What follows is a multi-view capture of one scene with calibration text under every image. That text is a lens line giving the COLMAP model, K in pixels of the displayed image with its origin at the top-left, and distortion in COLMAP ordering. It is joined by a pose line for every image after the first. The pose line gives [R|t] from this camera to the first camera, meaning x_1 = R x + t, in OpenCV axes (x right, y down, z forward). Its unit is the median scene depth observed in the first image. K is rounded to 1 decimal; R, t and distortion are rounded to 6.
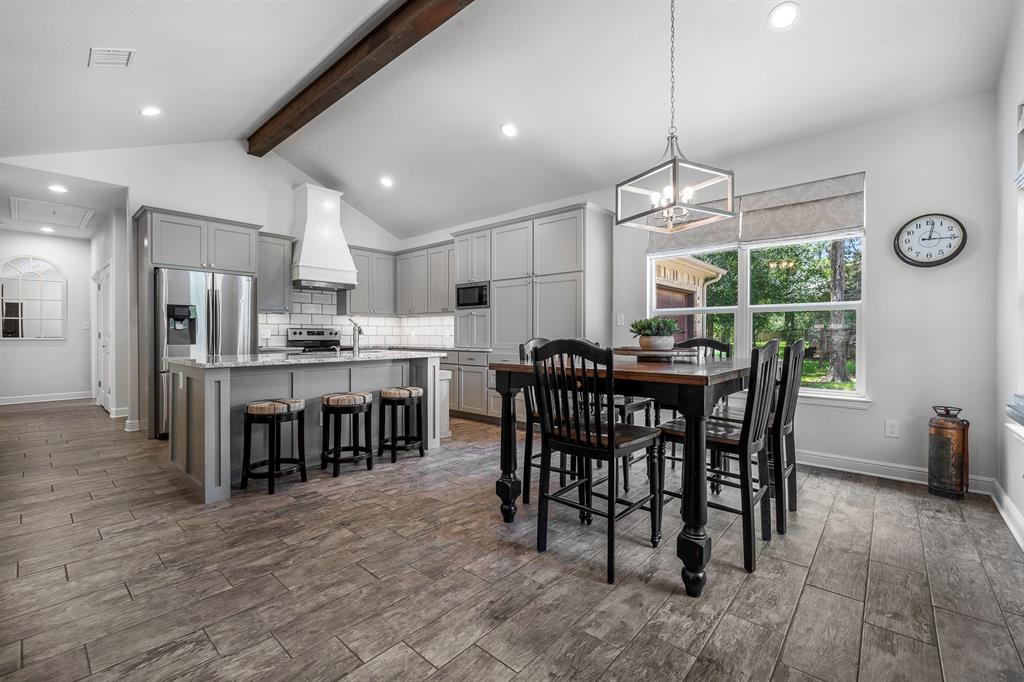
lens RADIAL K [[436.2, 0, 516.1], [0, 436.2, 337.4], [0, 0, 1]] dist [-0.003497, 0.001014]
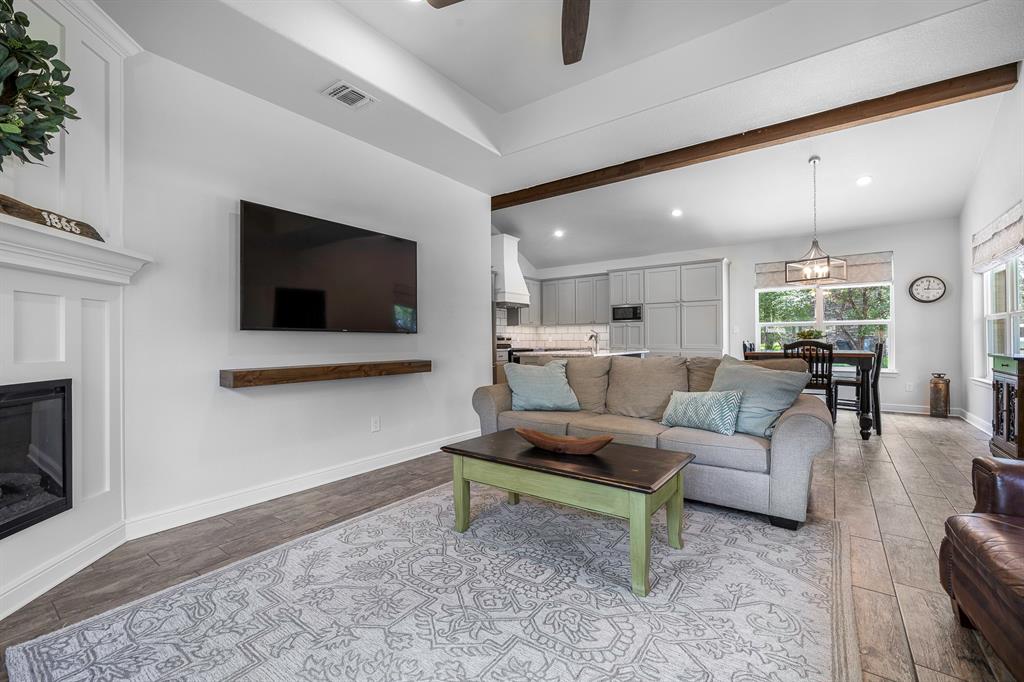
lens RADIAL K [[436.2, 0, 515.6], [0, 436.2, 339.7], [0, 0, 1]] dist [-0.003497, 0.001014]
pose [[0.996185, -0.006267, 0.087044, -0.692107], [0.006841, 0.999957, -0.006292, 0.002324], [-0.087001, 0.006864, 0.996185, -0.510151]]
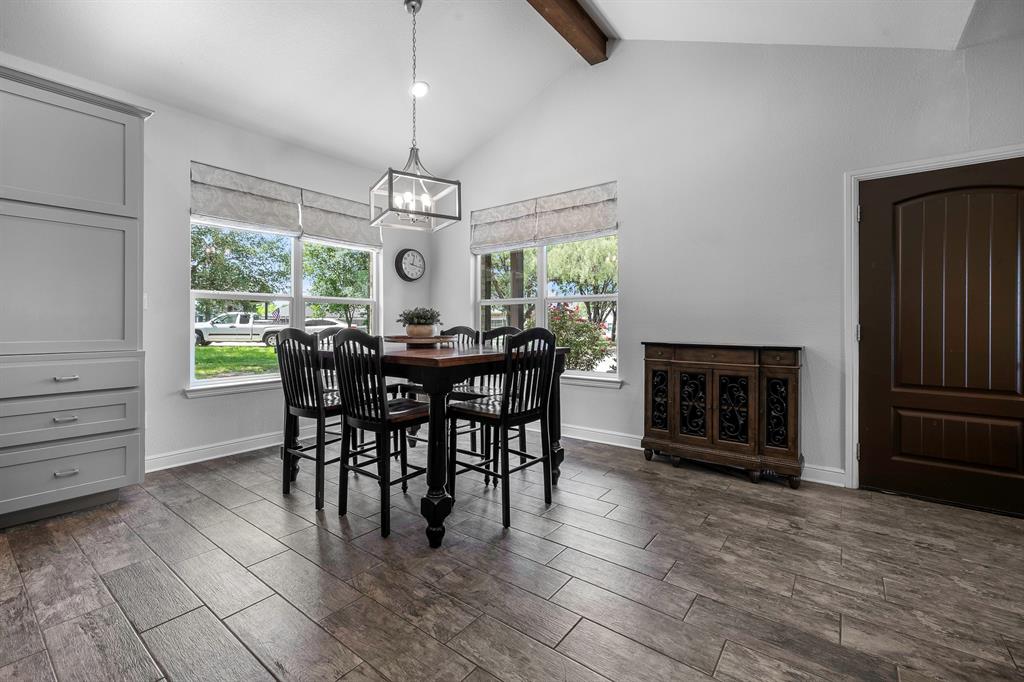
lens RADIAL K [[436.2, 0, 516.9], [0, 436.2, 324.2], [0, 0, 1]] dist [-0.003497, 0.001014]
pose [[-0.076799, -0.001929, 0.997045, -0.452496], [0.004986, 0.999985, 0.002319, -0.003286], [-0.997034, 0.005149, -0.076788, 0.473329]]
